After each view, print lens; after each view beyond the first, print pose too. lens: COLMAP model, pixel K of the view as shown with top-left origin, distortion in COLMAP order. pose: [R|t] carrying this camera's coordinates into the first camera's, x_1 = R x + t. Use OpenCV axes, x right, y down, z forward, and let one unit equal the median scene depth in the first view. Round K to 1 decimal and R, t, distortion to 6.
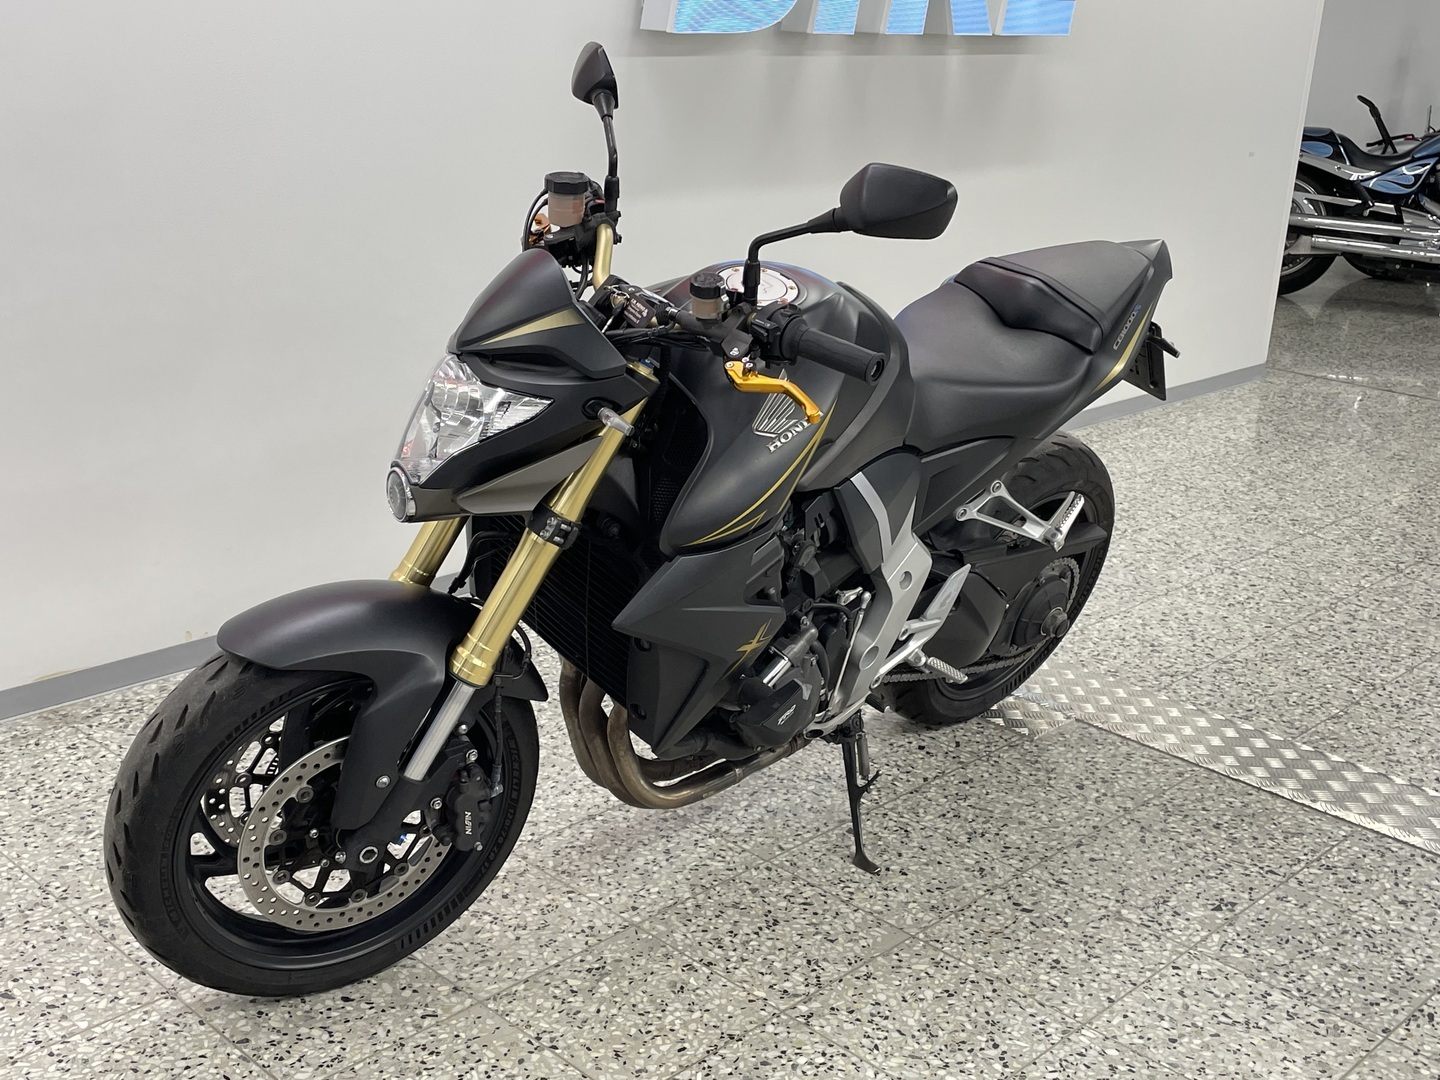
lens RADIAL K [[1696.5, 0, 686.8], [0, 1696.5, 535.6], [0, 0, 1]] dist [0.059786, 0.000000]
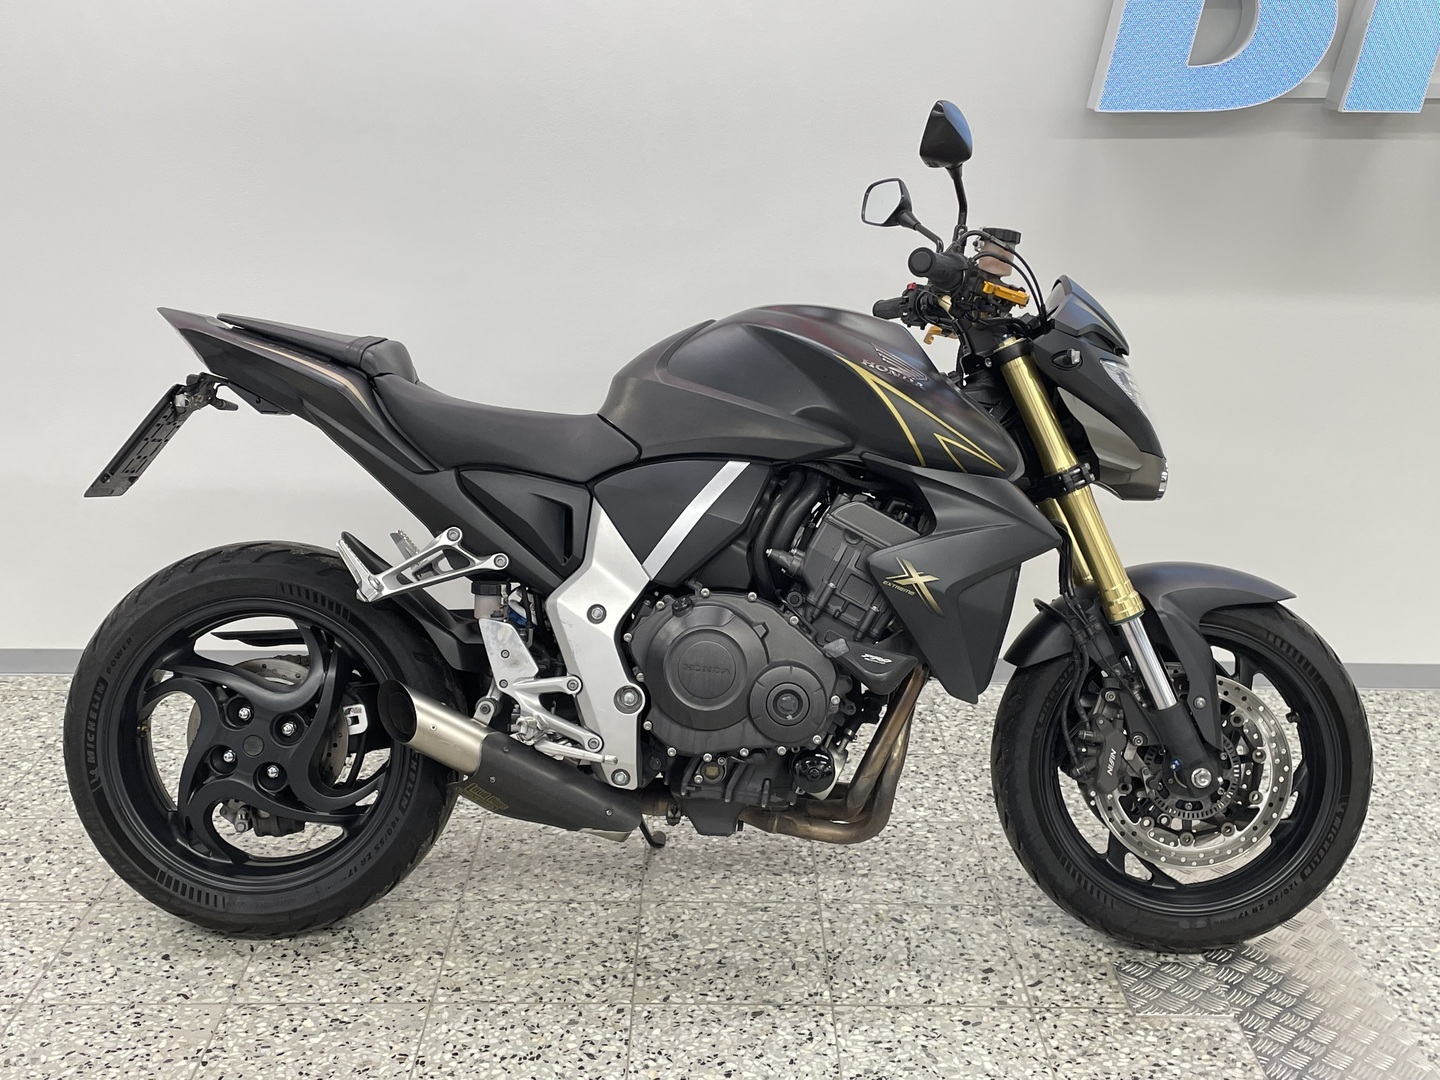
lens RADIAL K [[1675.3, 0, 729.2], [0, 1675.3, 525.9], [0, 0, 1]] dist [0.050534, 0.000000]
pose [[0.711187, 0.168893, -0.682413, 0.661479], [-0.204414, 0.978451, 0.029127, -0.096523], [0.672627, 0.118780, 0.730386, 0.351130]]
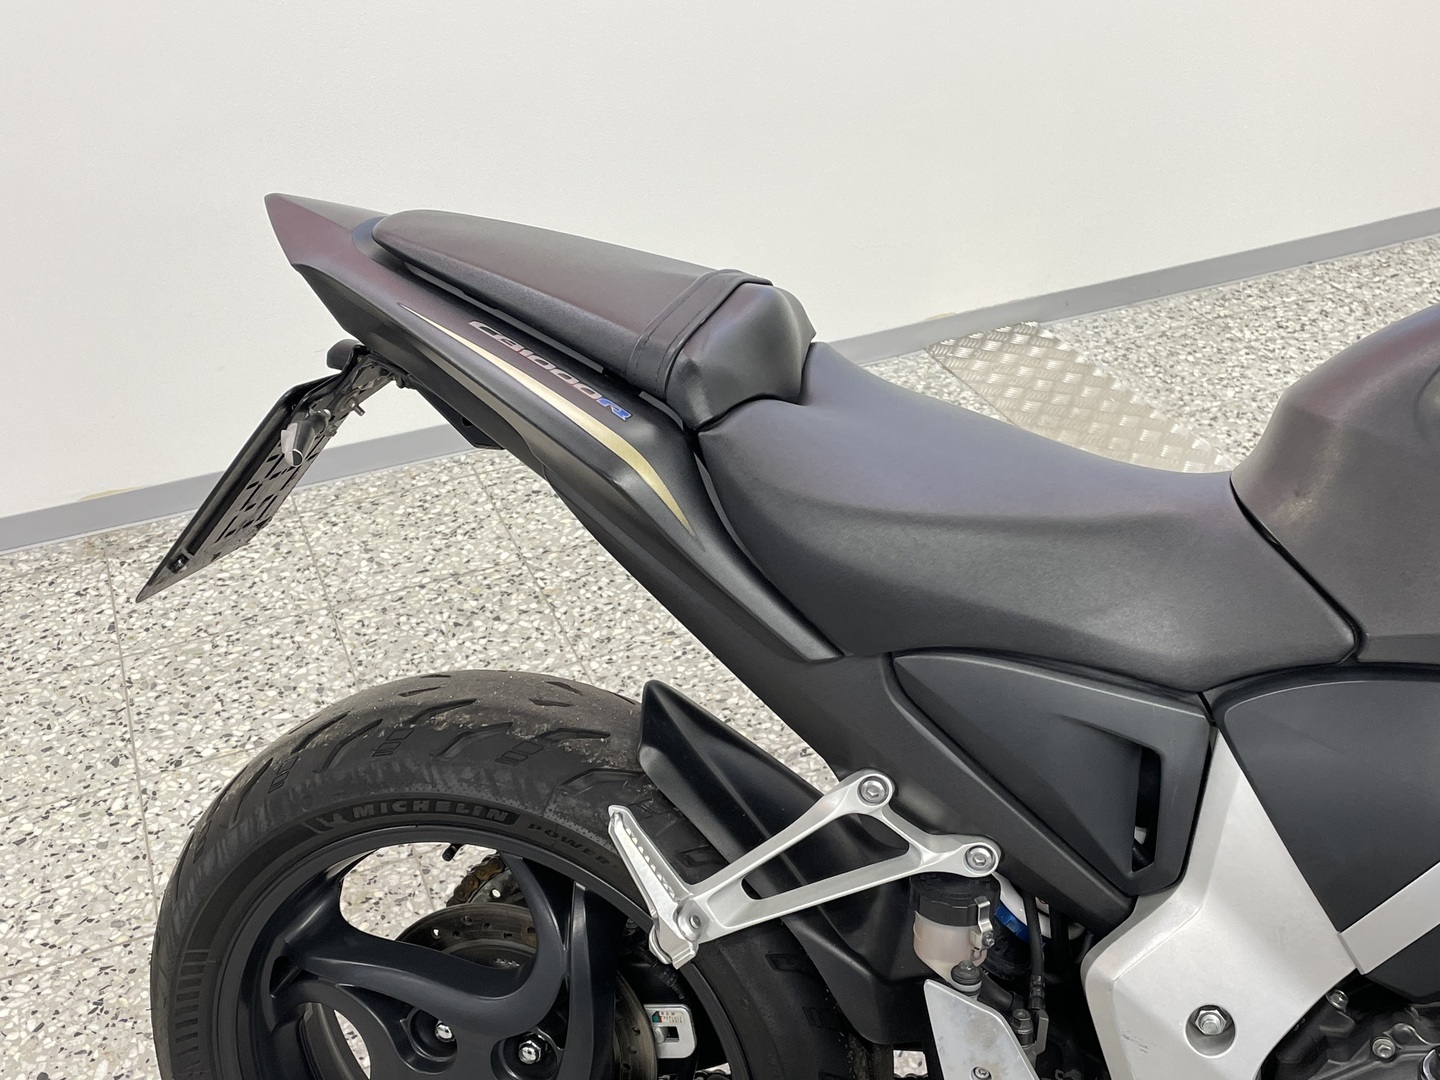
lens RADIAL K [[1675.3, 0, 717.8], [0, 1675.3, 545.3], [0, 0, 1]] dist [0.050534, 0.000000]
pose [[0.507000, 0.391053, -0.768133, 0.189982], [-0.200254, 0.920217, 0.336302, -0.212954], [0.838361, -0.016684, 0.544860, 0.676257]]
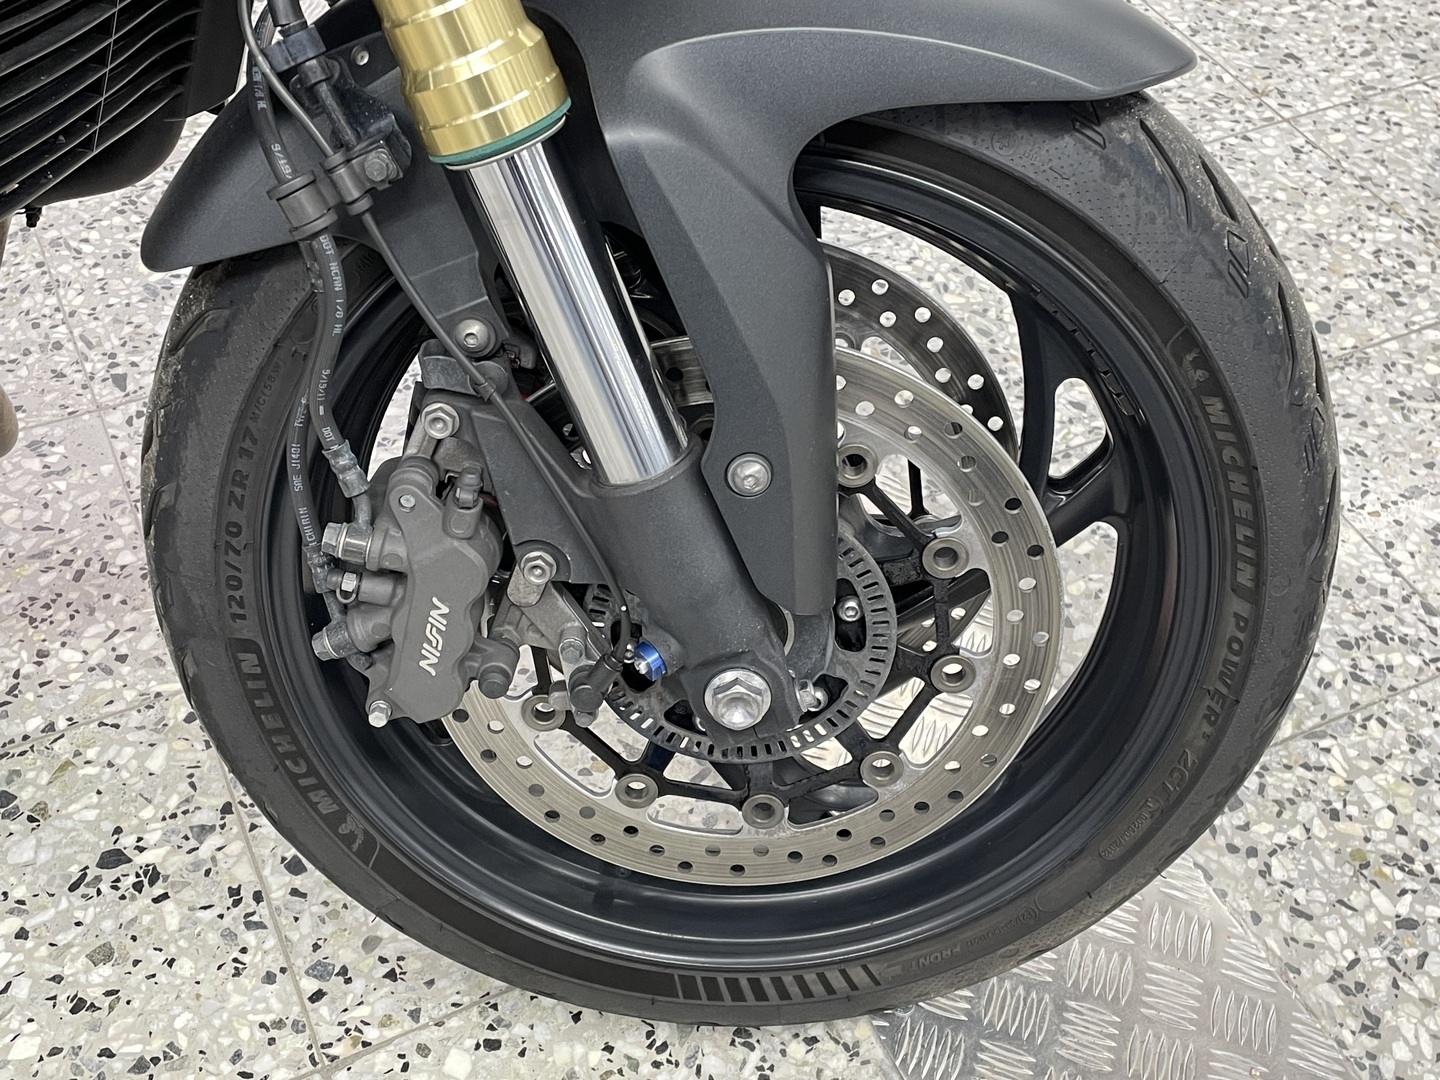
lens RADIAL K [[1675.3, 0, 739.7], [0, 1675.3, 554.5], [0, 0, 1]] dist [0.050534, 0.000000]
pose [[0.582014, 0.591281, -0.558253, 0.378044], [-0.271963, 0.788510, 0.551623, -0.159878], [0.766352, -0.169229, 0.619730, 1.058669]]
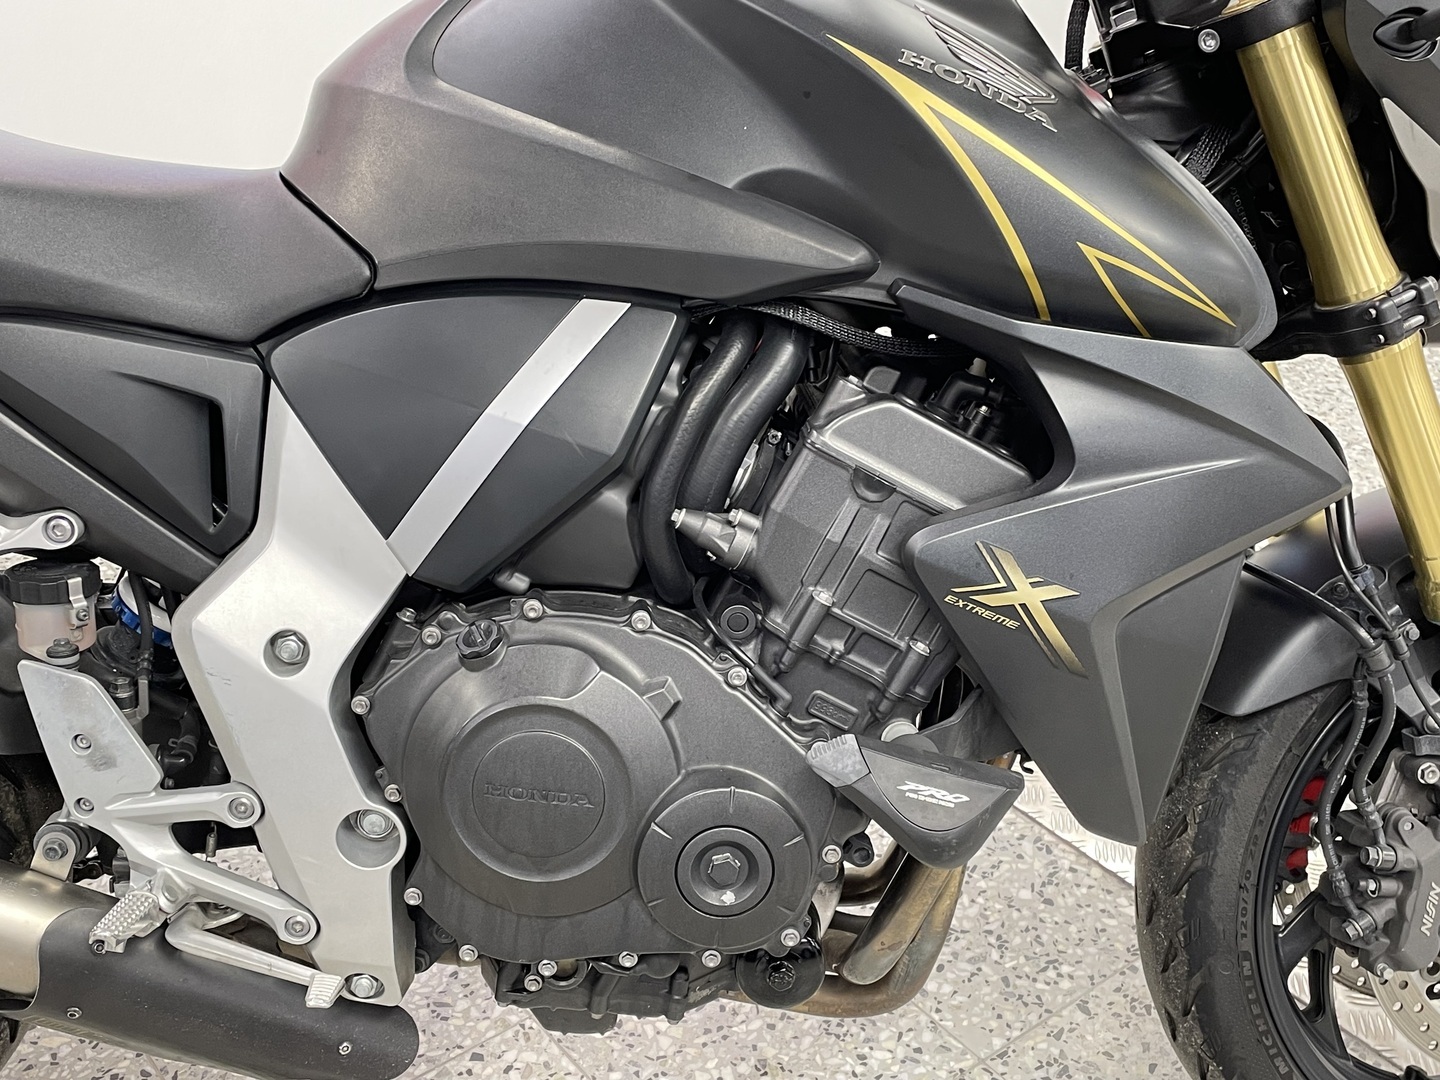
lens RADIAL K [[1675.3, 0, 742.6], [0, 1675.3, 542.0], [0, 0, 1]] dist [0.050534, 0.000000]
pose [[0.746397, 0.304500, -0.591752, 0.307958], [-0.200433, 0.950754, 0.236419, -0.150064], [0.634600, -0.057856, 0.770672, 0.734257]]
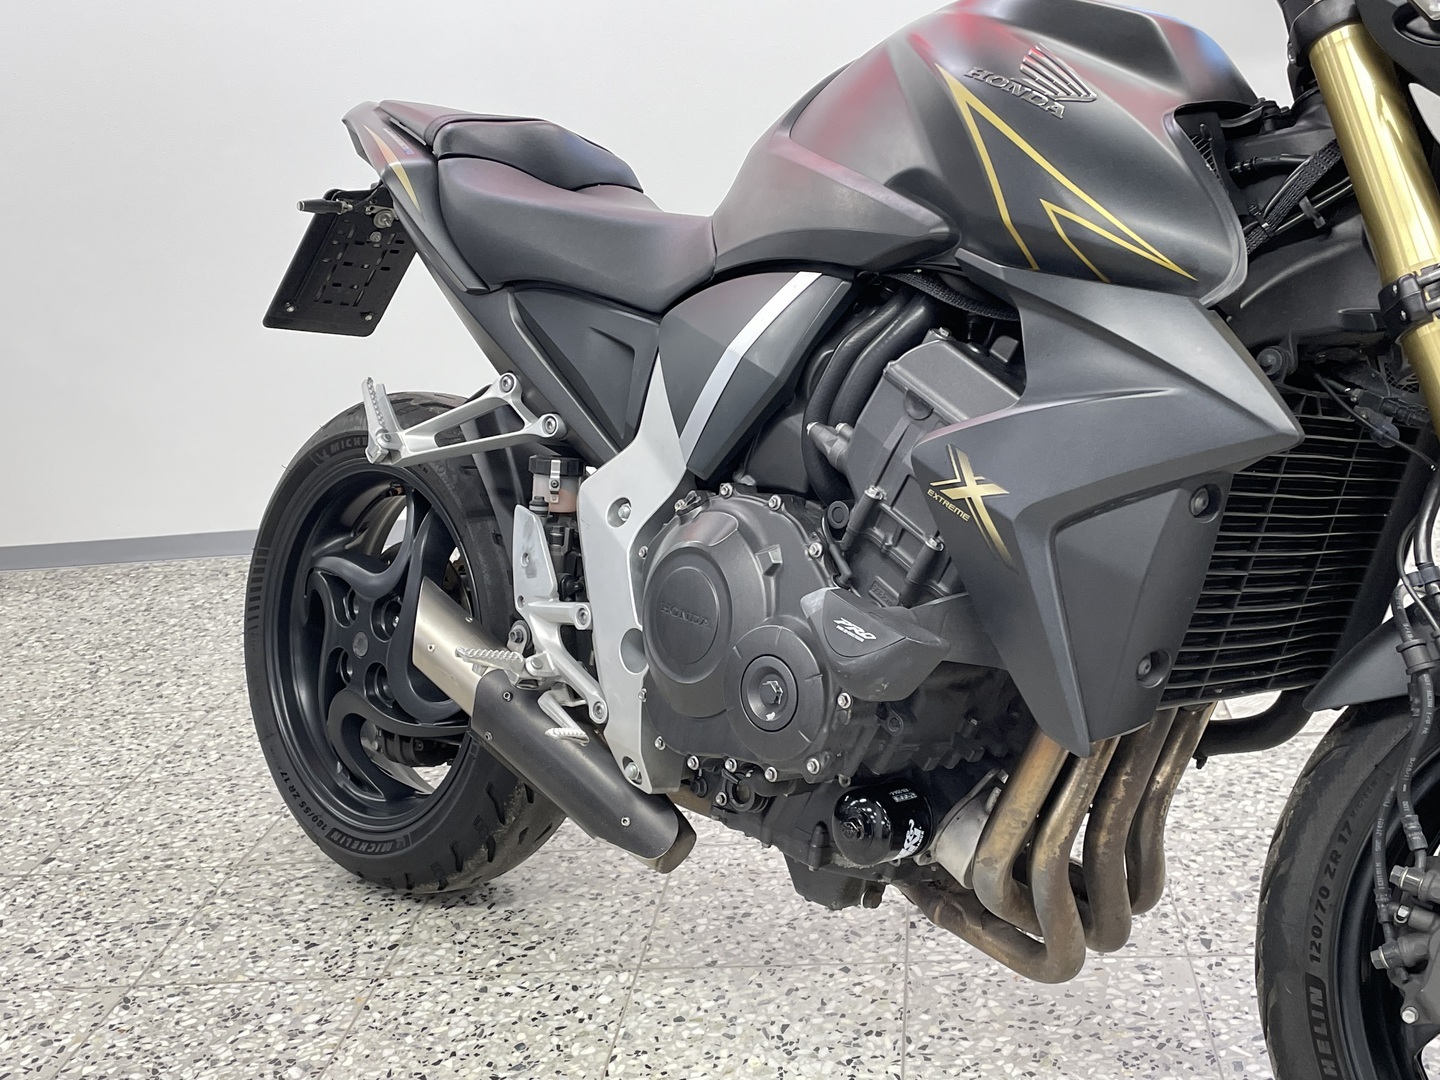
lens RADIAL K [[1675.3, 0, 713.5], [0, 1675.3, 548.8], [0, 0, 1]] dist [0.050534, 0.000000]
pose [[0.031820, 0.230442, -0.972566, 0.571425], [-0.213499, 0.952167, 0.218624, -0.131335], [0.976425, 0.200685, 0.079497, 0.960796]]
